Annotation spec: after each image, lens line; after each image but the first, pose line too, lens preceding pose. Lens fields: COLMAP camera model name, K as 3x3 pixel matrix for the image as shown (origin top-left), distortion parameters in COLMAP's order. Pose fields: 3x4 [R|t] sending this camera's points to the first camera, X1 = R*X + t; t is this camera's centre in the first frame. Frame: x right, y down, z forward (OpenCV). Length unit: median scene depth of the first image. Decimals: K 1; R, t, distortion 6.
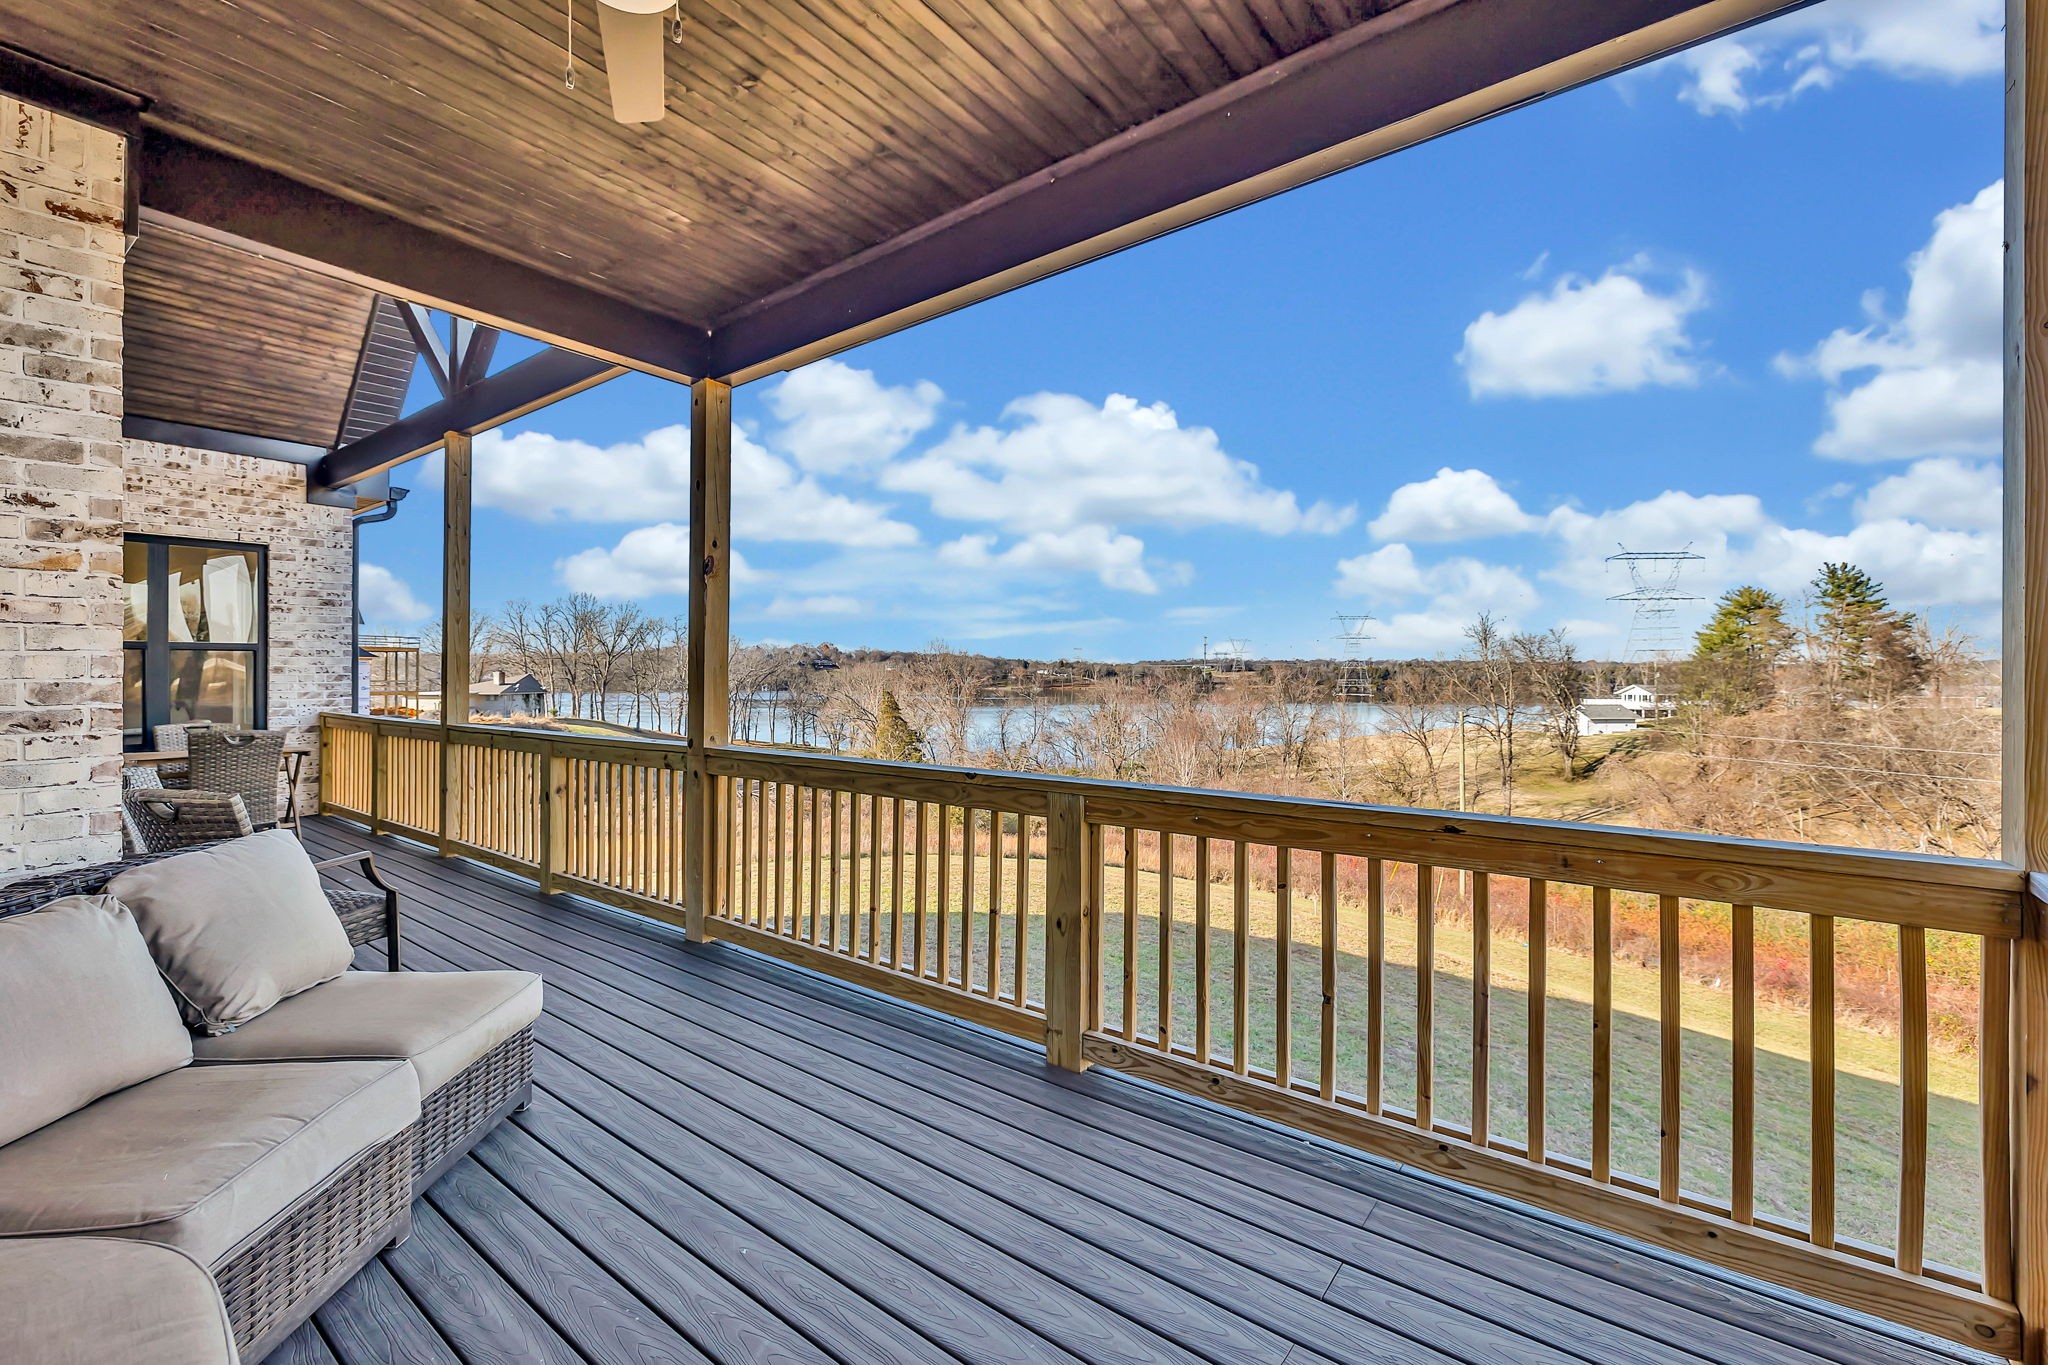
lens RADIAL K [[873.1, 0, 1017.9], [0, 873.1, 670.9], [0, 0, 1]] dist [0.001017, 0.000768]
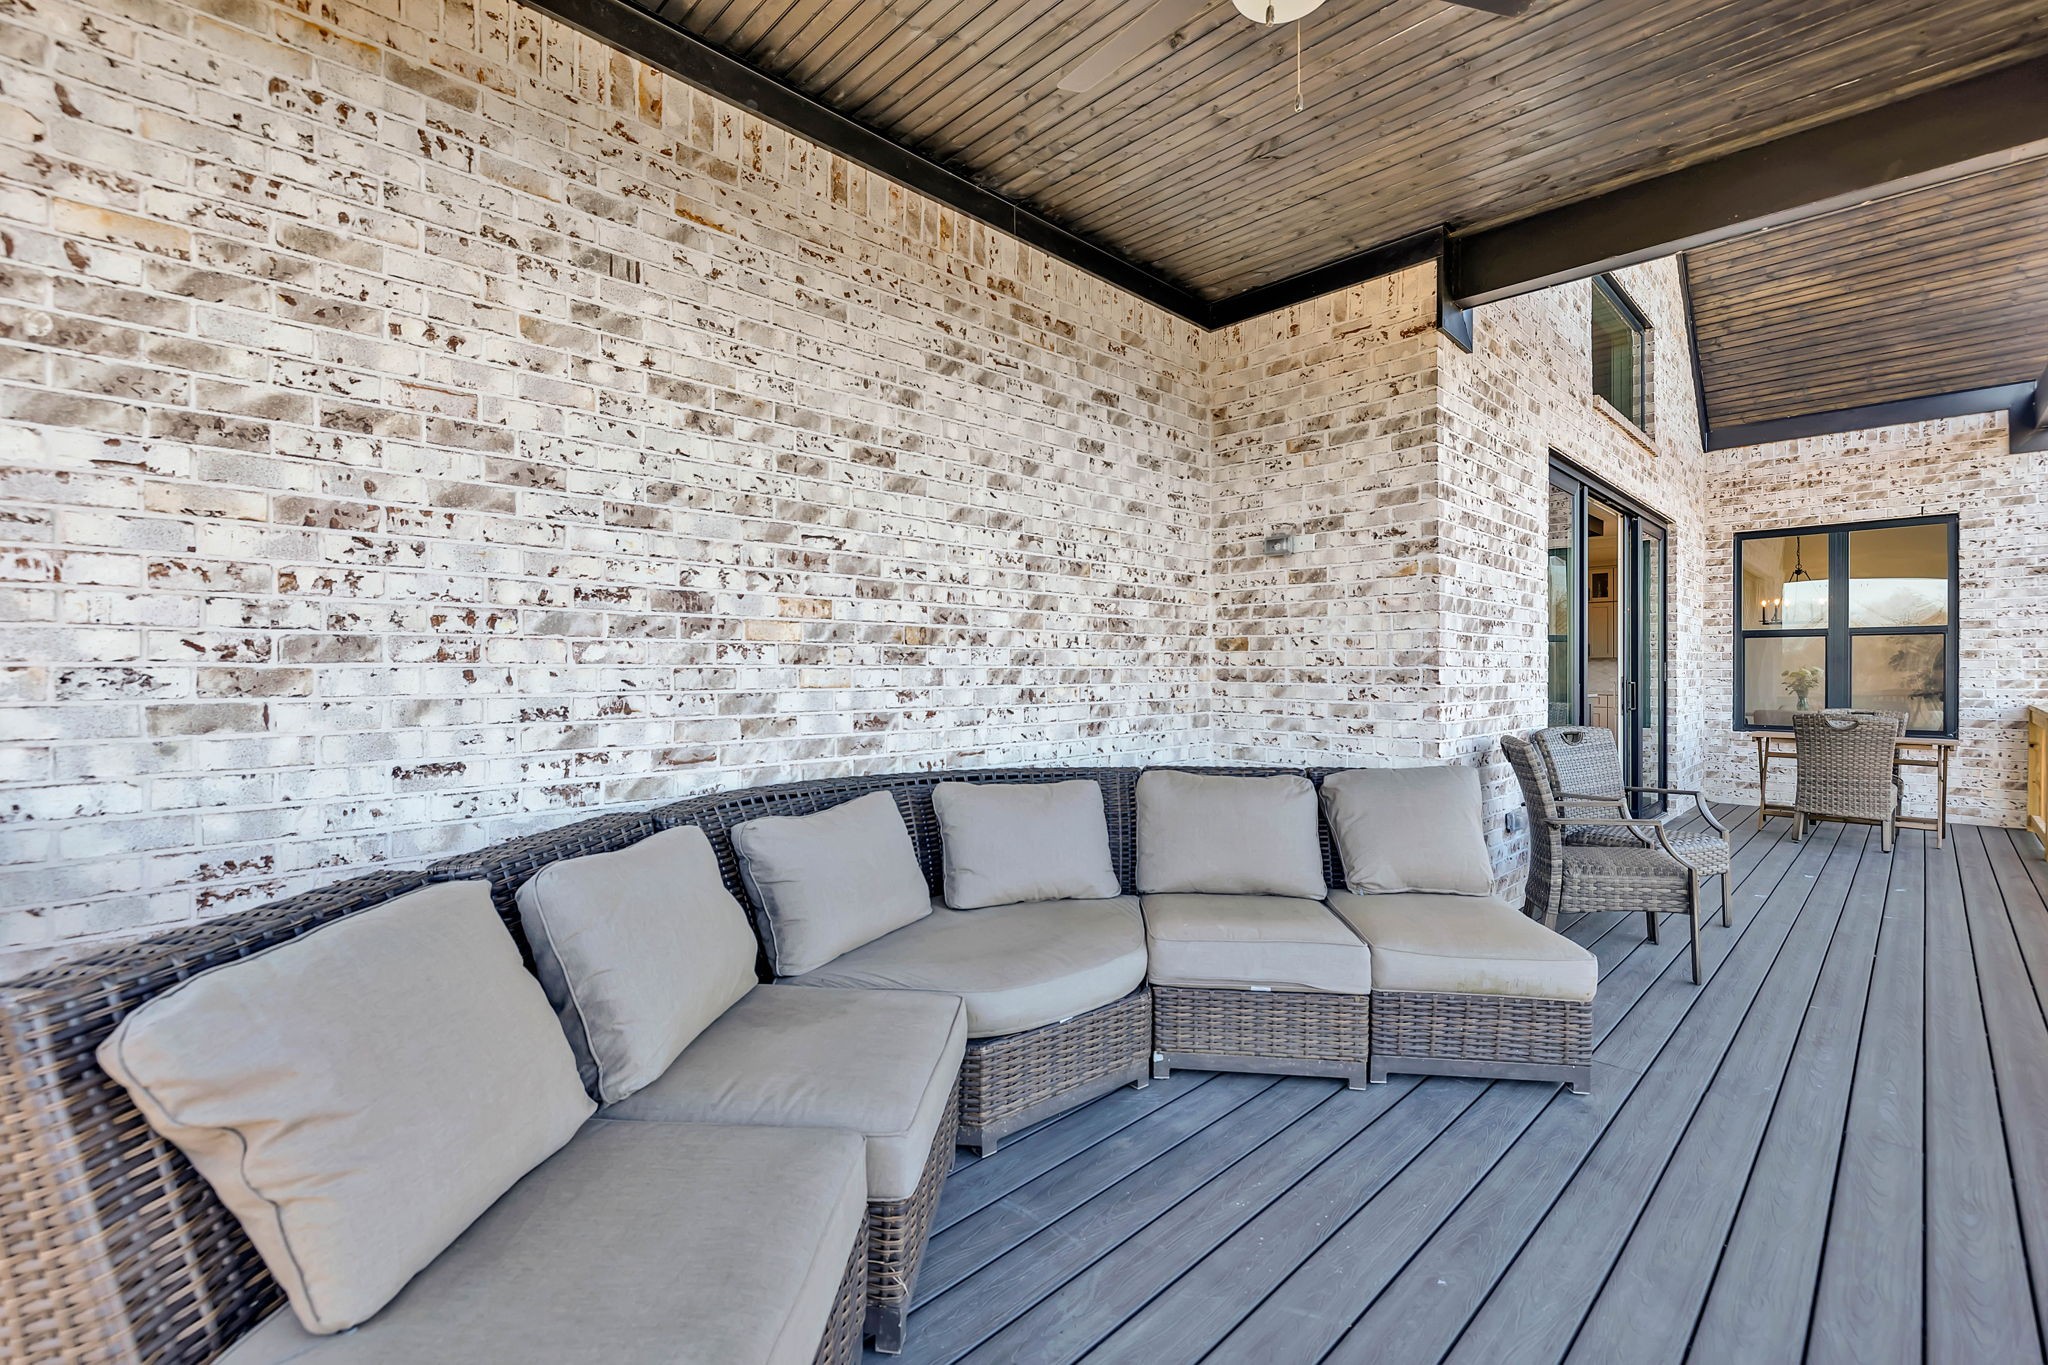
lens RADIAL K [[873.1, 0, 1017.9], [0, 873.1, 670.9], [0, 0, 1]] dist [0.001017, 0.000768]
pose [[-0.141544, 0.000122, -0.989932, 0.155122], [0.000174, 1.000000, 0.000099, 0.015495], [0.989932, -0.000158, -0.141544, 0.183135]]
